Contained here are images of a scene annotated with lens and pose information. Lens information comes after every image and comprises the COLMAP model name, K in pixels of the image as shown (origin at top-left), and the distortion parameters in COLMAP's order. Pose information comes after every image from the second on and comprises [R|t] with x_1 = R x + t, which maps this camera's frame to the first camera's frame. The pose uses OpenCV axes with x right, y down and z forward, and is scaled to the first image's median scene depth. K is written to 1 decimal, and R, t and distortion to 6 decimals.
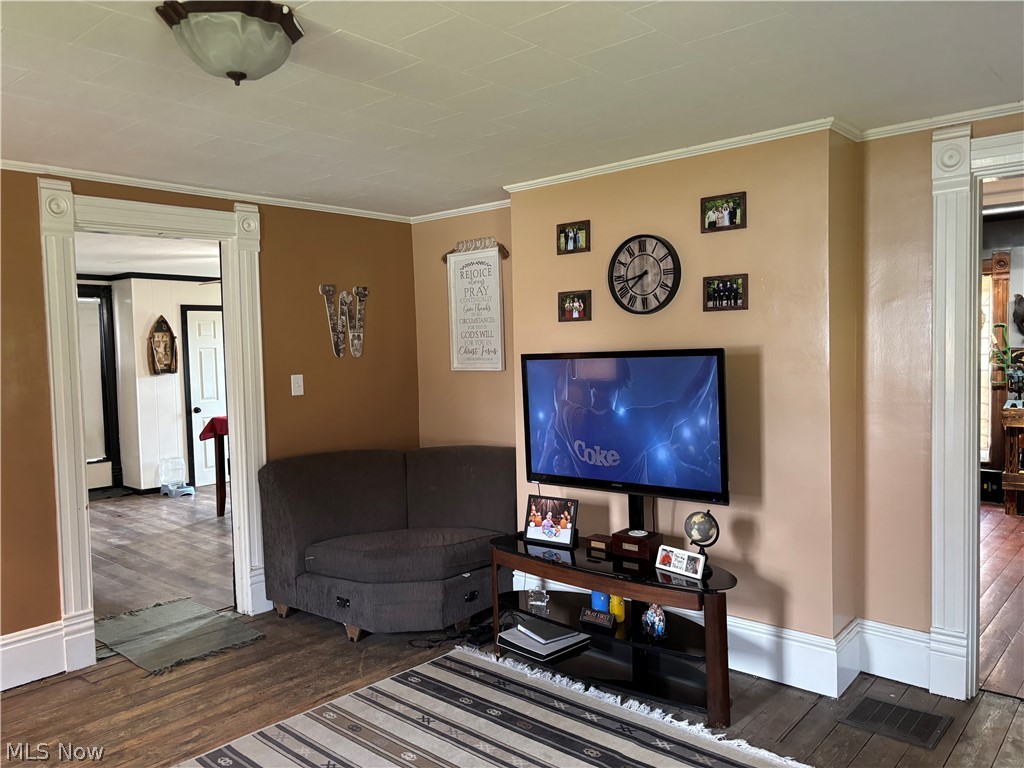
lens RADIAL K [[782.6, 0, 512.0], [0, 782.6, 384.0], [0, 0, 1]] dist [0.037525, -0.010027]
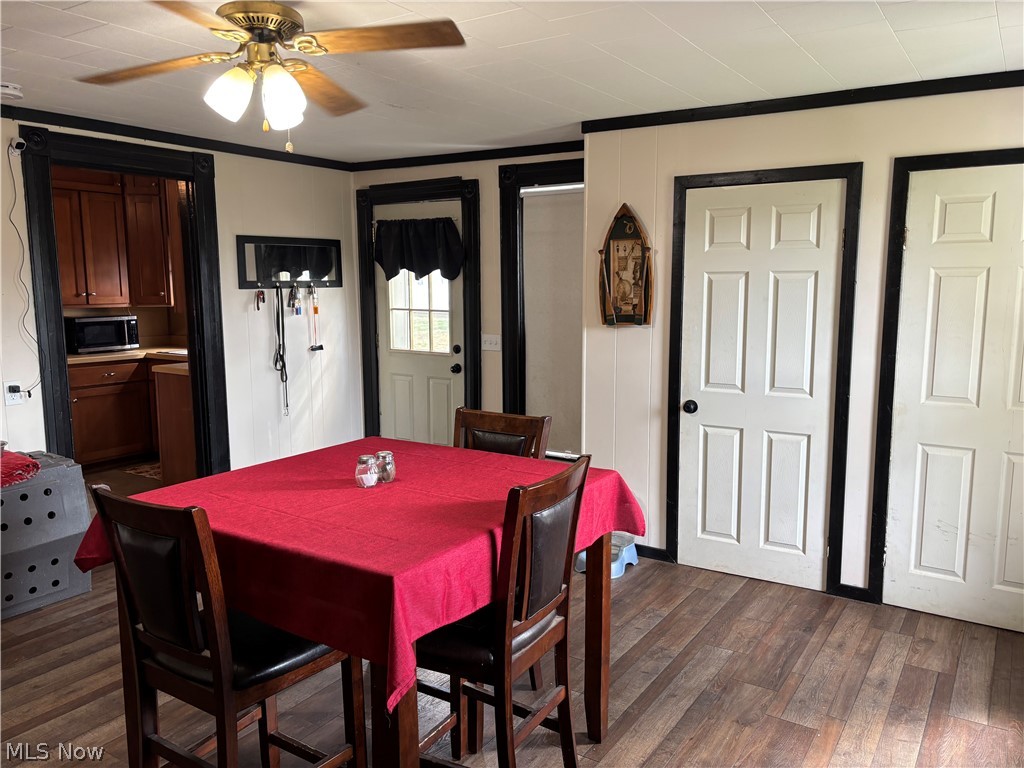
lens RADIAL K [[782.6, 0, 512.0], [0, 782.6, 384.0], [0, 0, 1]] dist [0.037525, -0.010027]
pose [[0.152439, 0.157228, -0.975726, 0.034048], [-0.051380, 0.987190, 0.151049, -0.046335], [0.986976, 0.027107, 0.158564, 0.849402]]
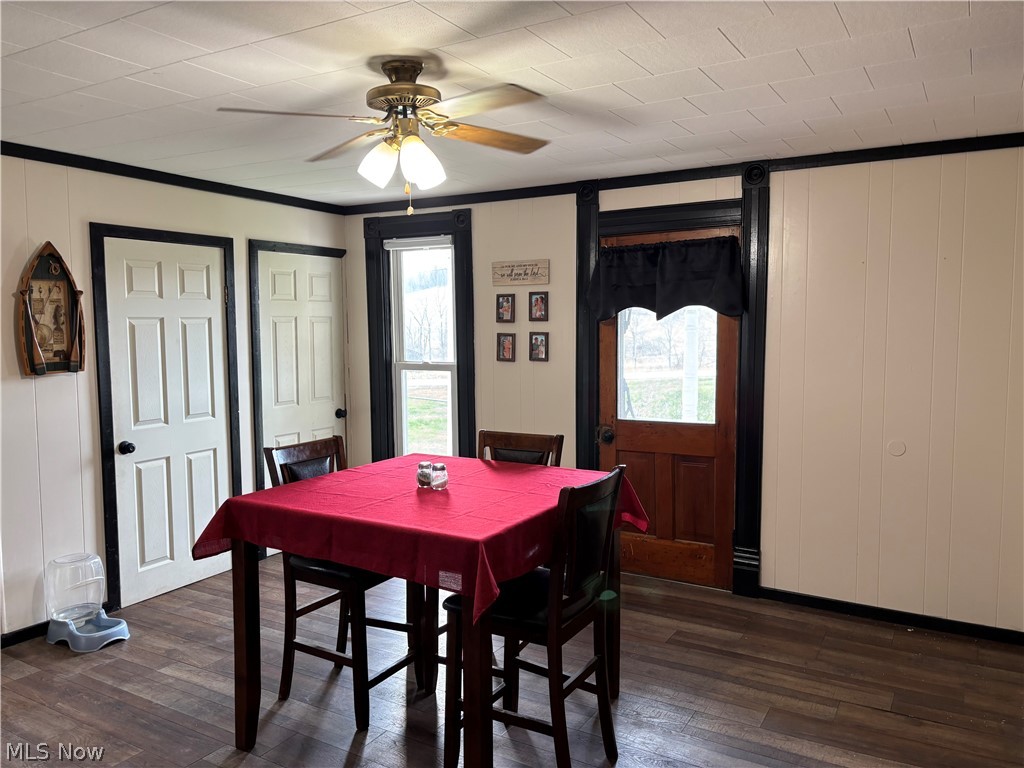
lens RADIAL K [[782.6, 0, 512.0], [0, 782.6, 384.0], [0, 0, 1]] dist [0.037525, -0.010027]
pose [[0.984905, 0.003376, 0.173065, -0.260935], [-0.007602, 0.999689, 0.023760, -0.019230], [-0.172931, -0.024717, 0.984624, 0.506451]]
